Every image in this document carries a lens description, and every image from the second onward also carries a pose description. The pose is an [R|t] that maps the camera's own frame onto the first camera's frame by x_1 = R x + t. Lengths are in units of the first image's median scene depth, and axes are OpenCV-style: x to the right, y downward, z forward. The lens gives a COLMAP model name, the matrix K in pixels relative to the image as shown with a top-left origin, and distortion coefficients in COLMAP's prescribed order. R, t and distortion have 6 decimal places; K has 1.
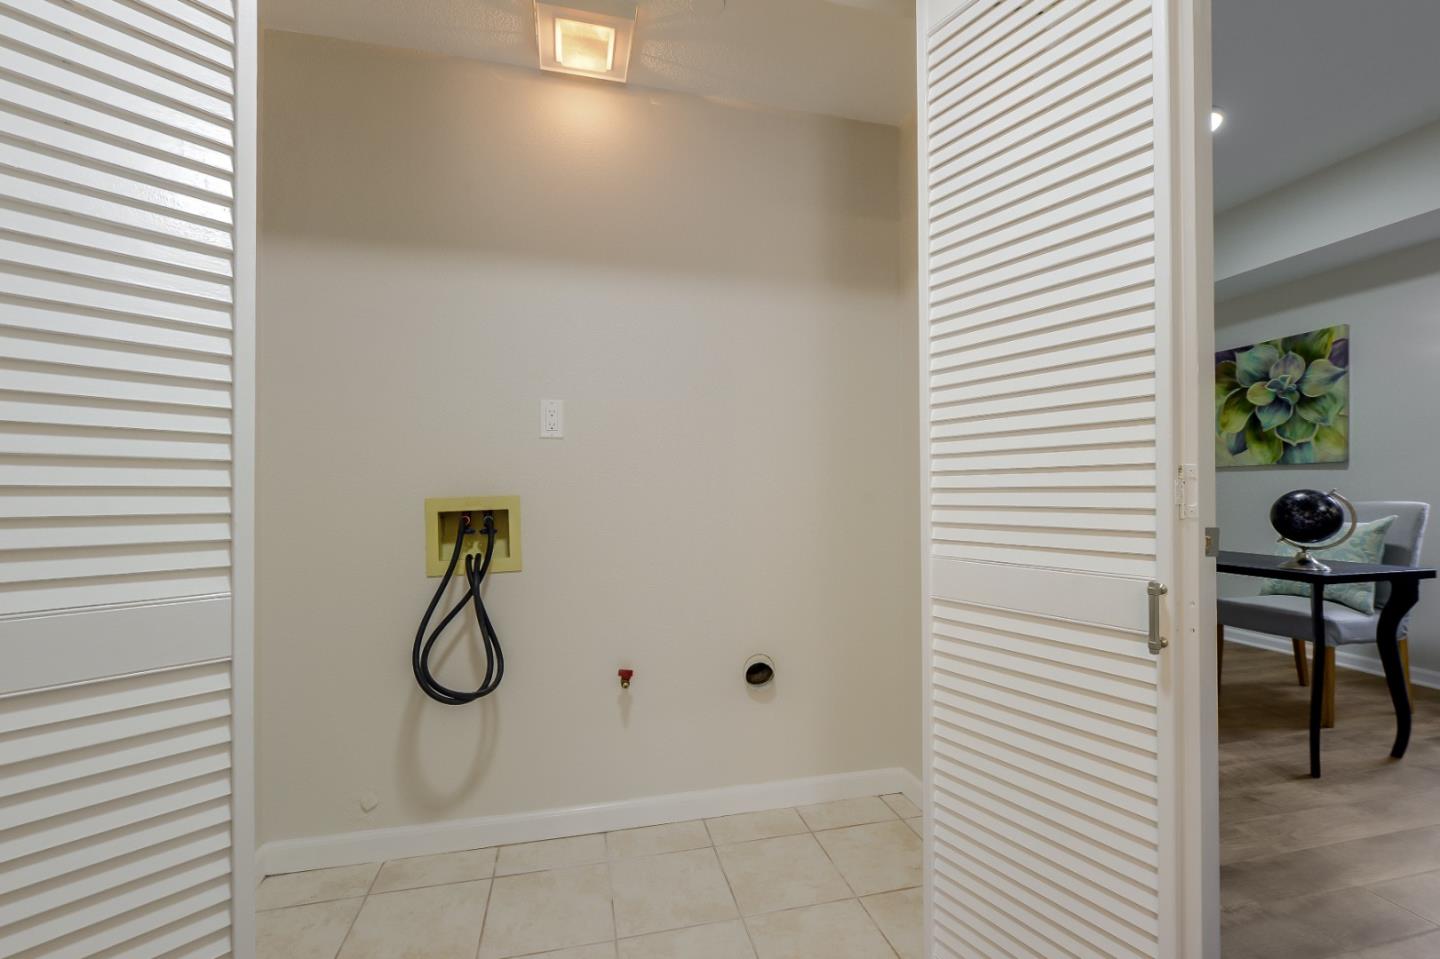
lens RADIAL K [[607.1, 0, 720.0], [0, 607.1, 479.5], [0, 0, 1]] dist [-0.001015, -0.000223]
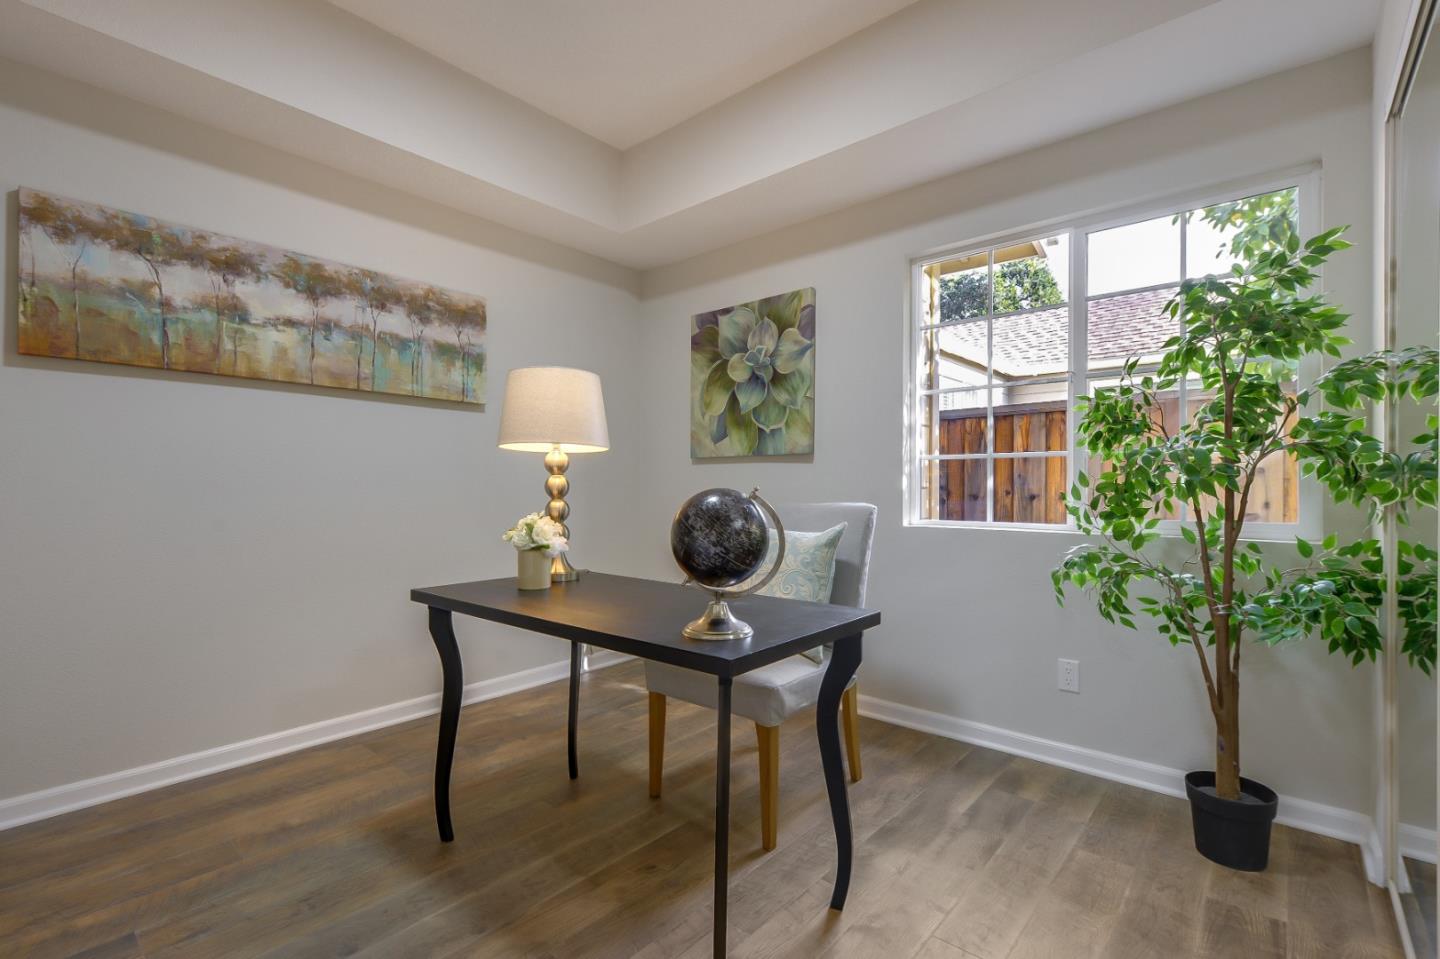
lens RADIAL K [[645.7, 0, 719.4], [0, 645.7, 470.2], [0, 0, 1]] dist [0.000801, 0.000023]
pose [[0.814408, 0.017397, 0.580032, 0.406613], [-0.014813, 0.999848, -0.009190, 0.003859], [-0.580104, -0.001107, 0.814542, 0.342641]]
